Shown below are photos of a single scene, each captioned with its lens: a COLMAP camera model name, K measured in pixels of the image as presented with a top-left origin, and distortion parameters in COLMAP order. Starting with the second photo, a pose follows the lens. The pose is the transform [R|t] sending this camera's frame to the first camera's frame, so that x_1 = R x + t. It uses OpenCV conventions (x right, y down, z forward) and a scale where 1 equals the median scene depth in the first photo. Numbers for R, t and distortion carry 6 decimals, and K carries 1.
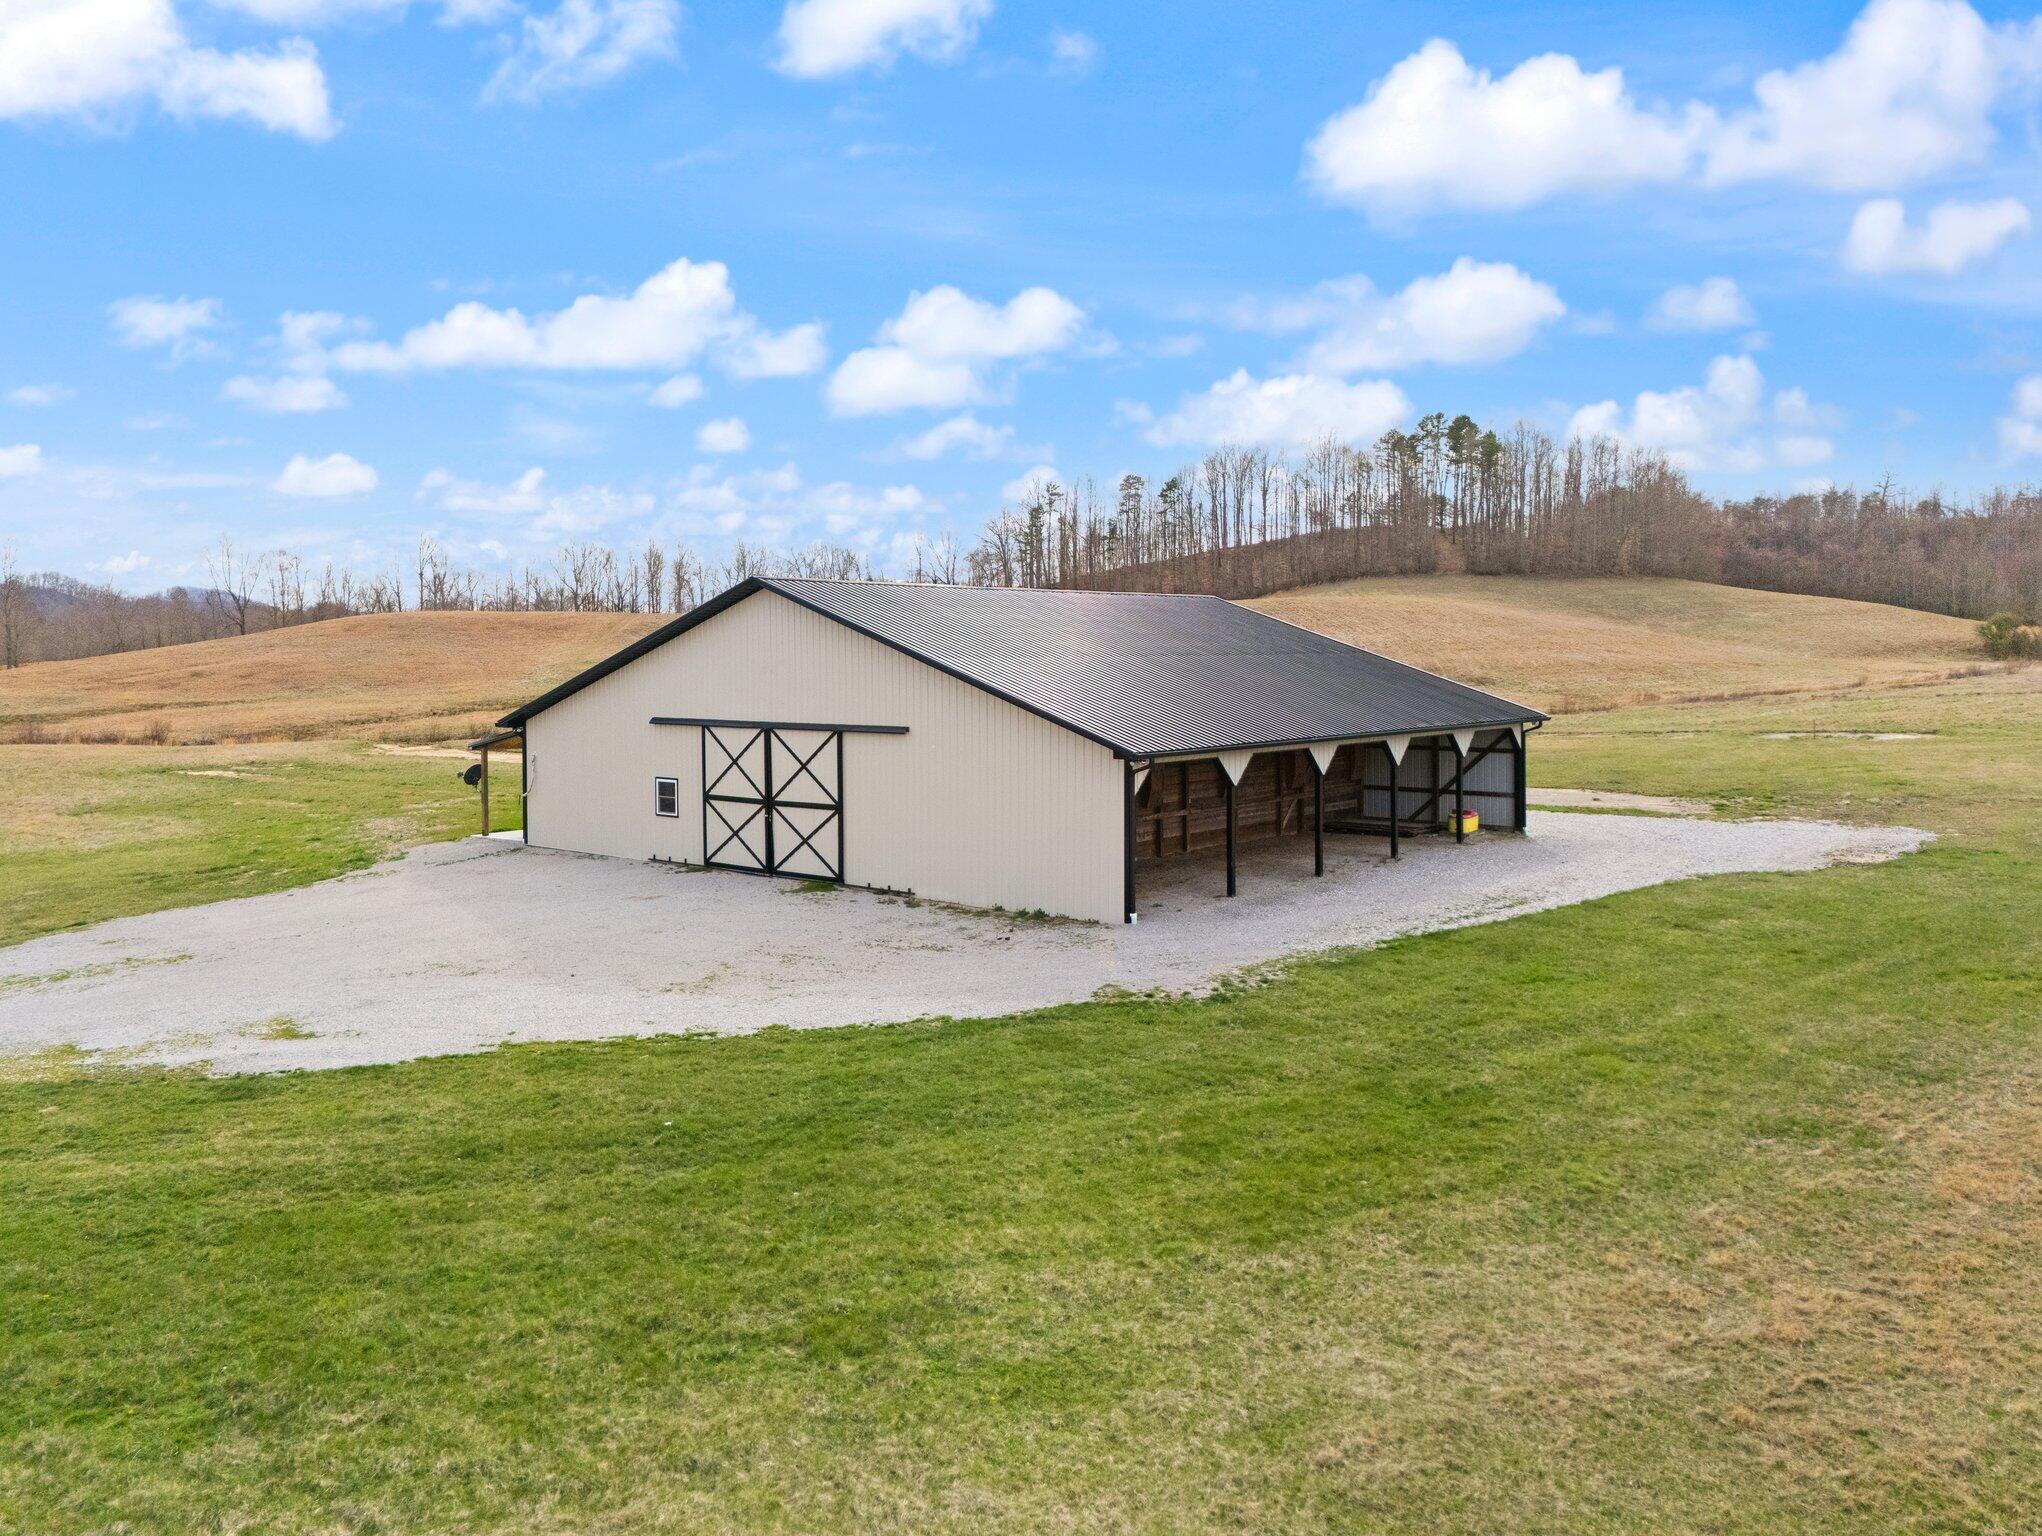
lens RADIAL K [[1500.2, 0, 1016.9], [0, 1500.2, 671.6], [0, 0, 1]] dist [0.043839, -0.056388]
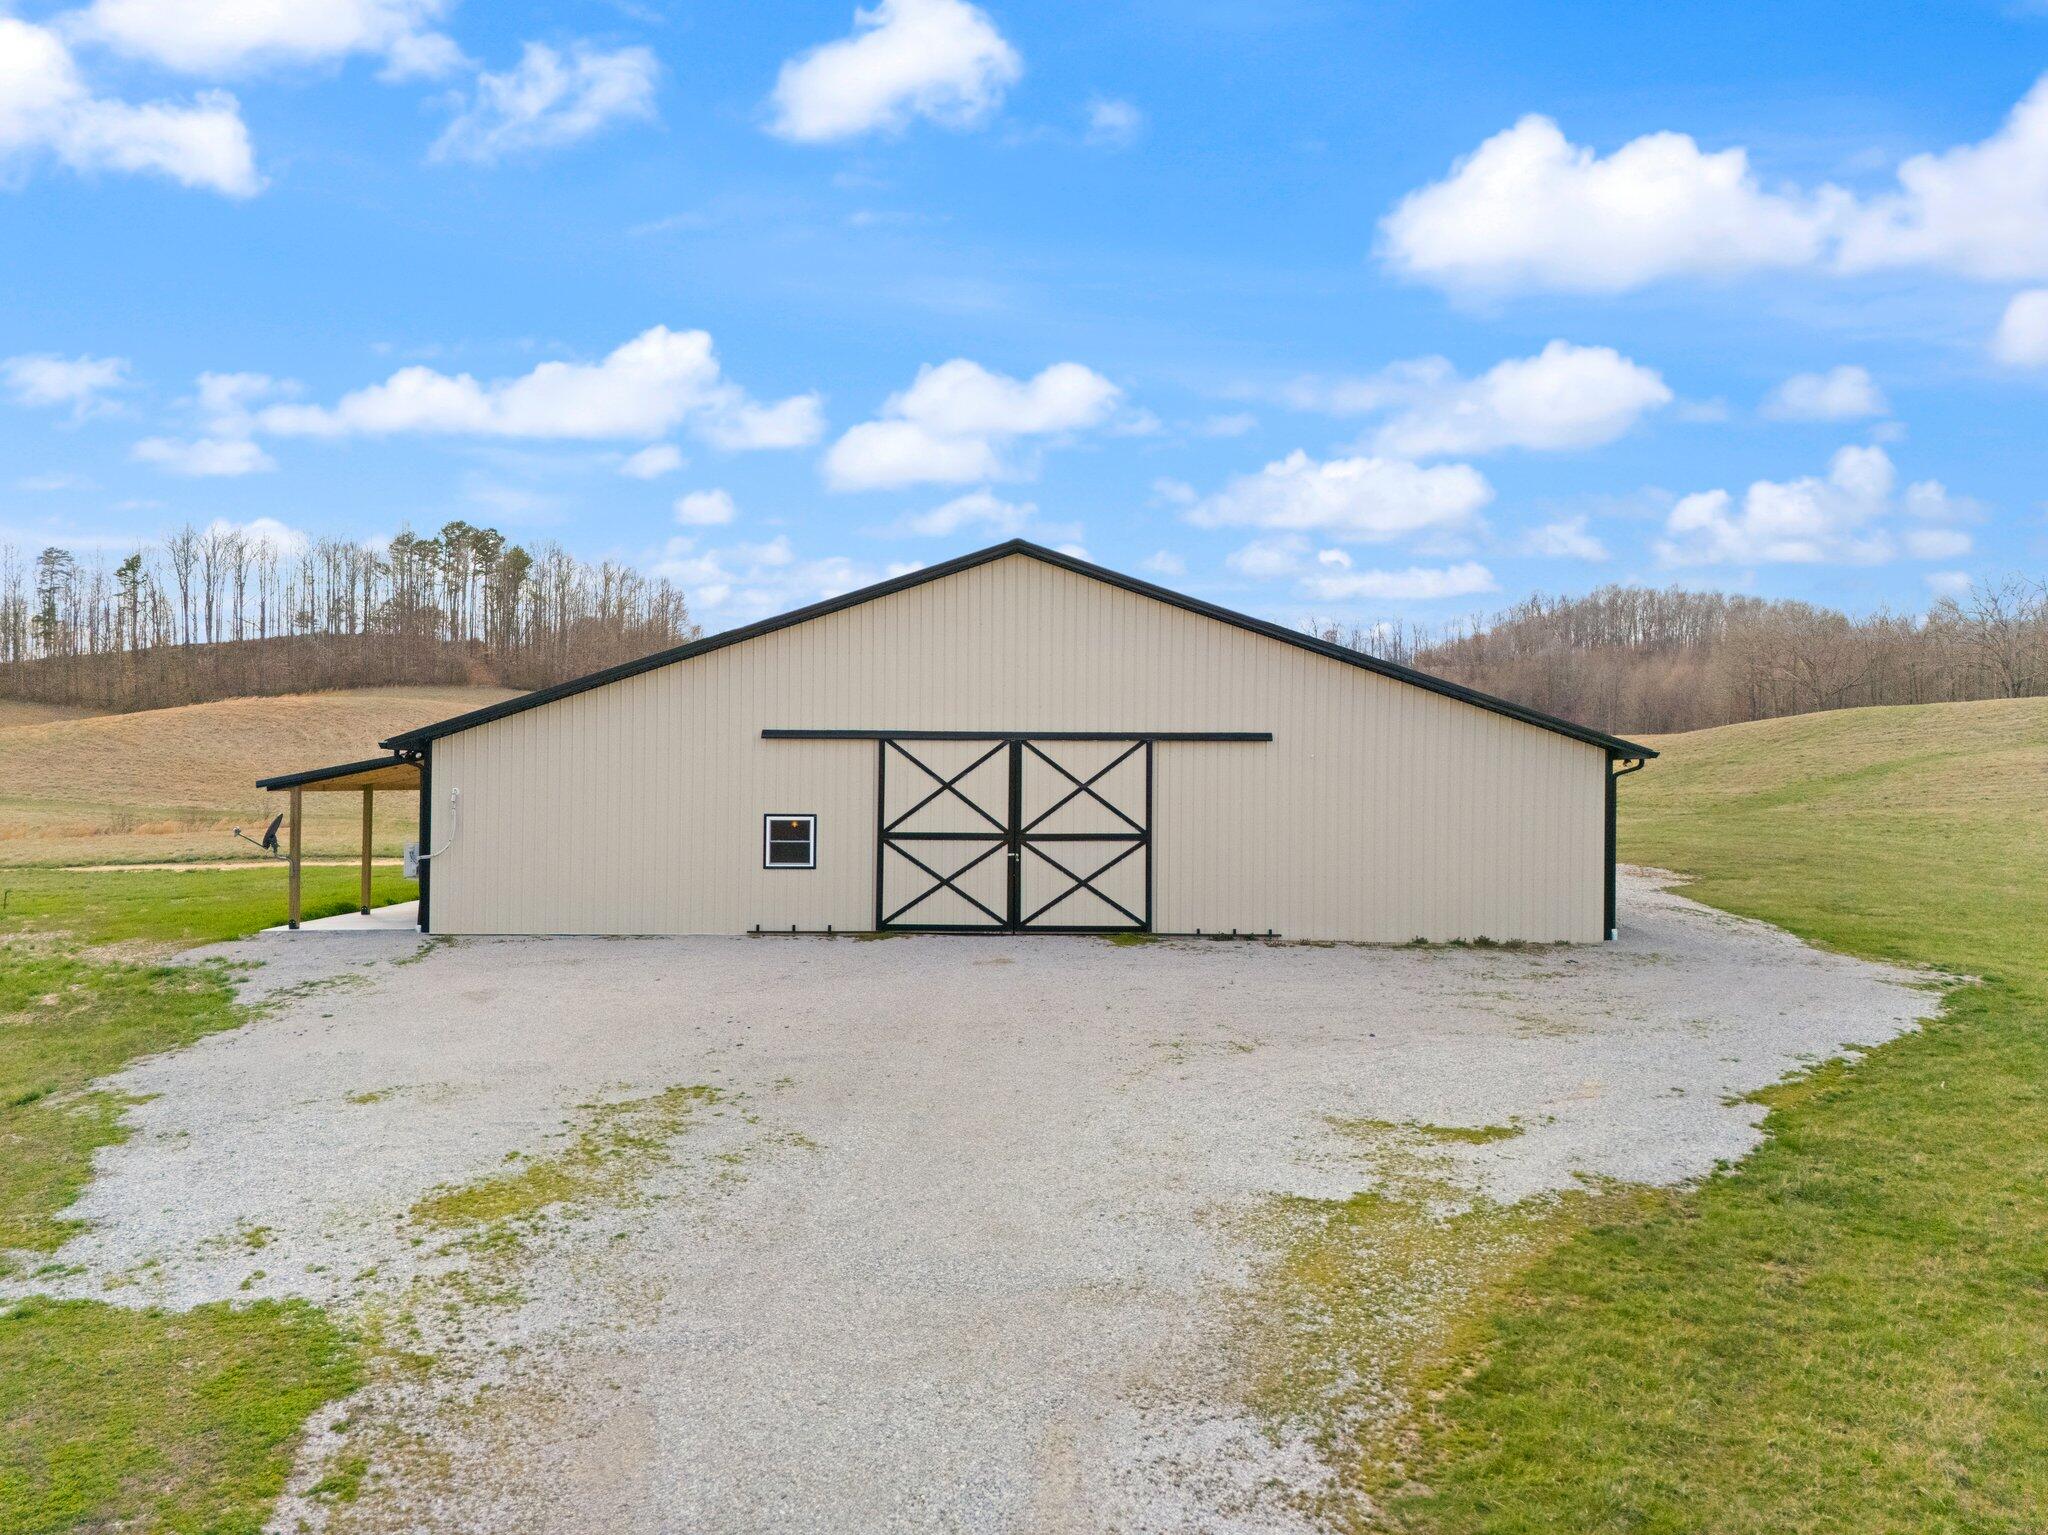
lens RADIAL K [[1517.2, 0, 1024.0], [0, 1517.2, 767.5], [0, 0, 1]] dist [0.041106, -0.001625]
pose [[0.783728, 0.016124, 0.620895, -0.609767], [-0.004277, 0.999779, -0.020565, 0.065353], [-0.621089, 0.013462, 0.783624, 0.386691]]
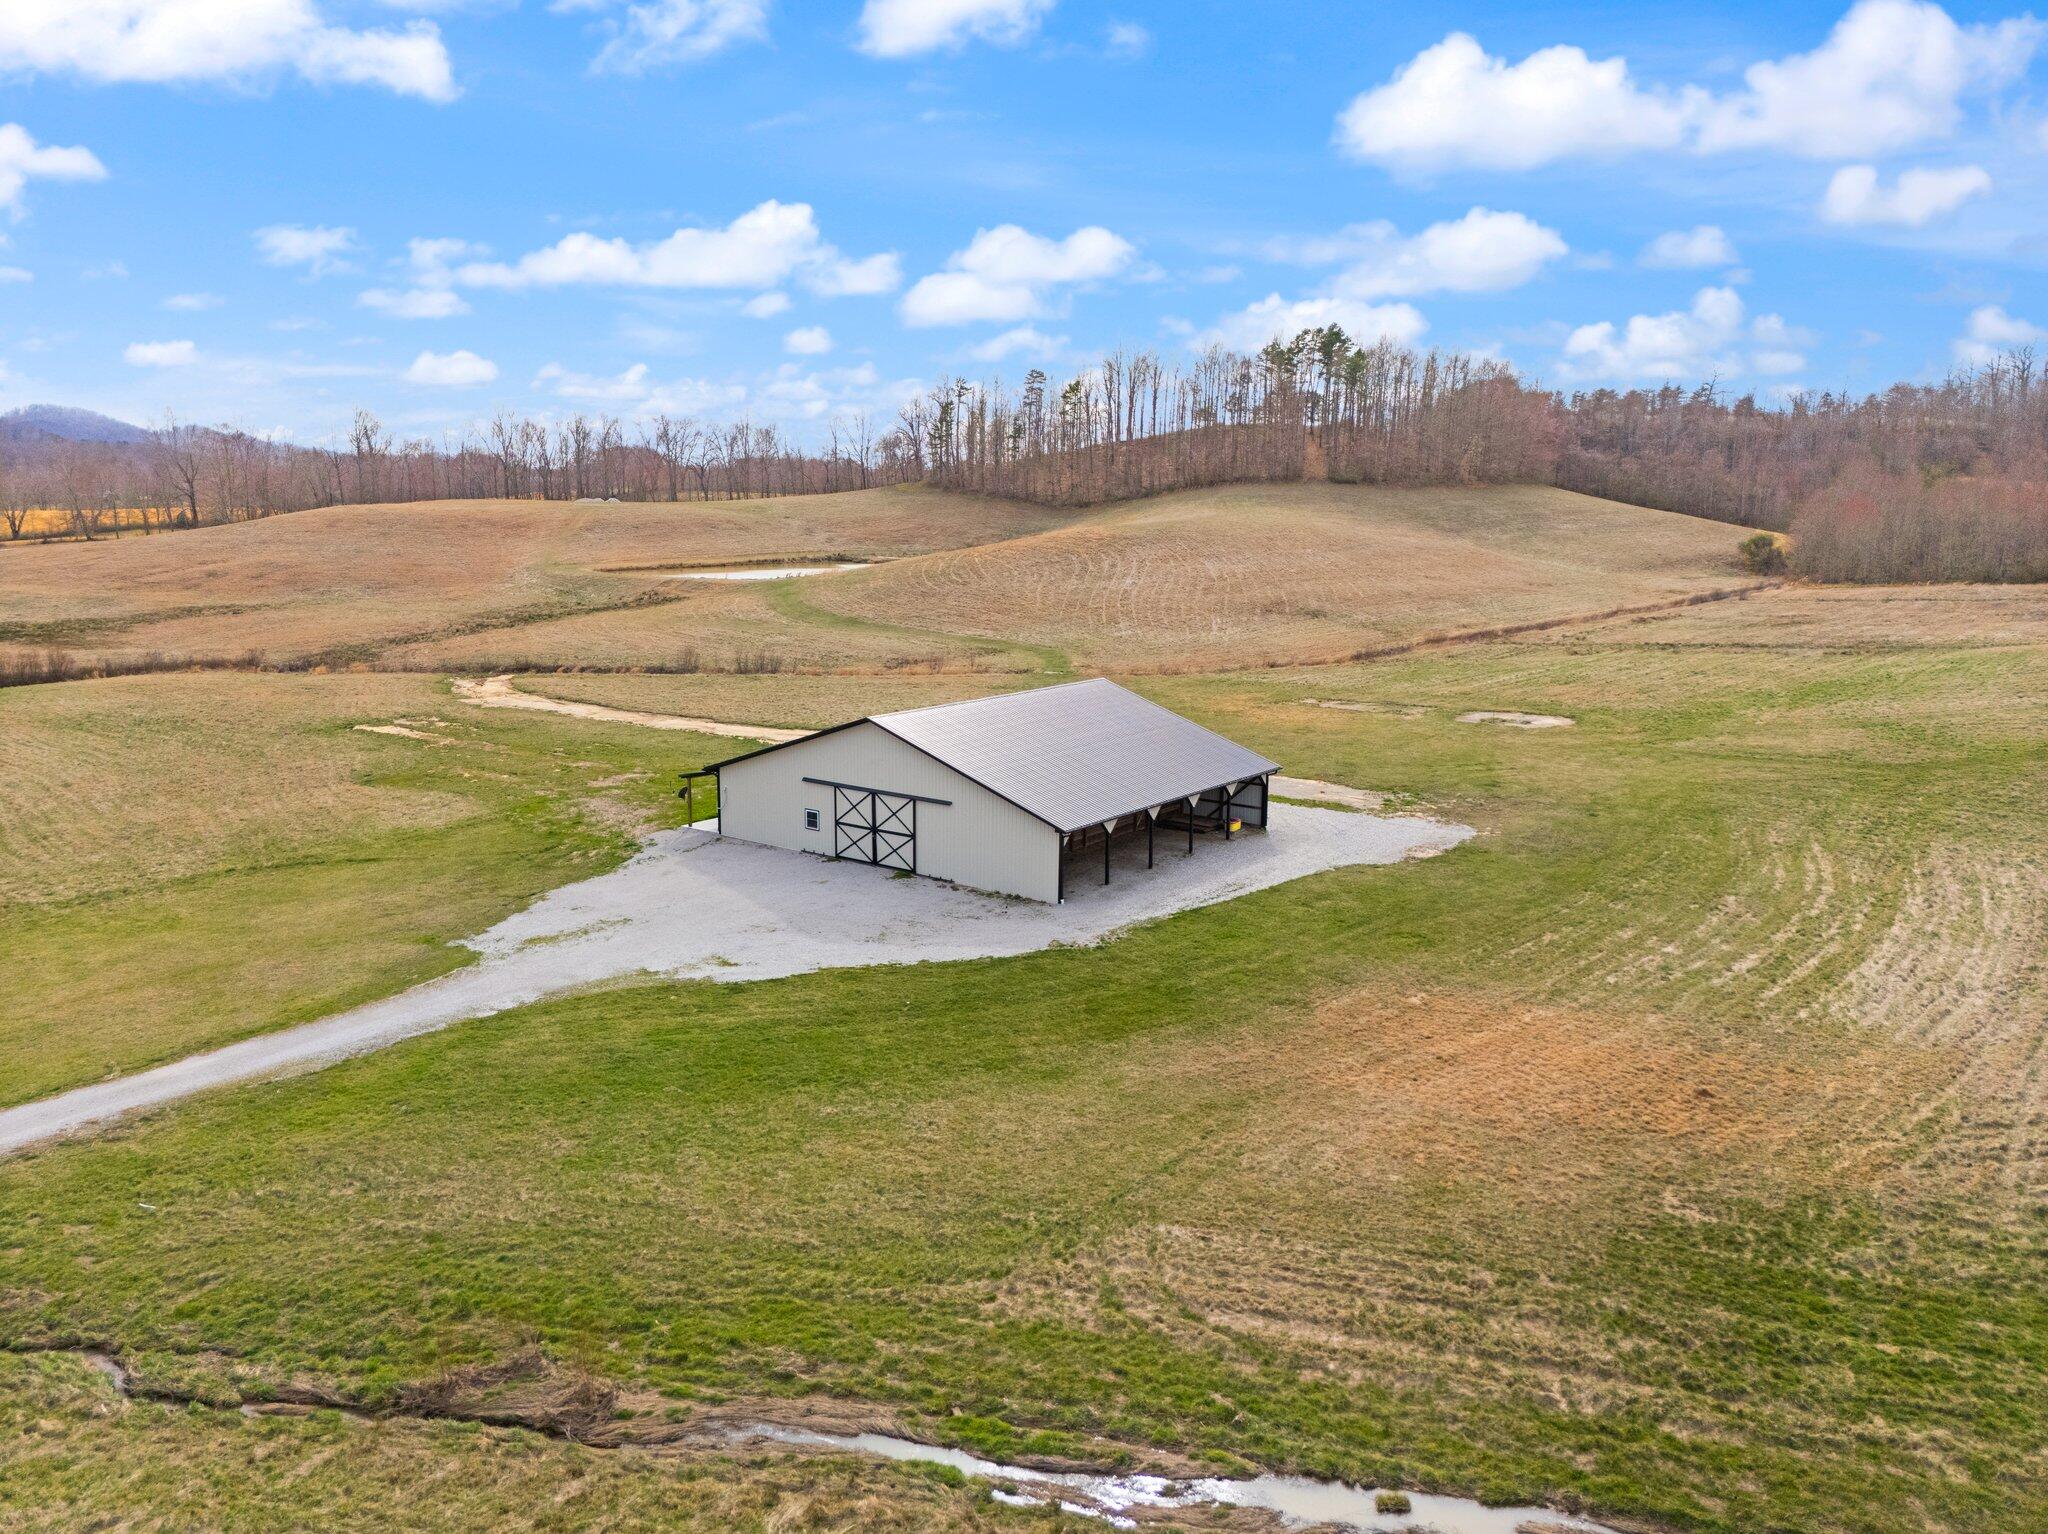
lens RADIAL K [[1401.8, 0, 1050.7], [0, 1401.8, 761.1], [0, 0, 1]] dist [0.024698, -0.001699]
pose [[0.995437, 0.009495, 0.094948, -0.106415], [-0.024654, 0.986844, 0.159783, -0.286993], [-0.092182, -0.161395, 0.982575, -0.769489]]
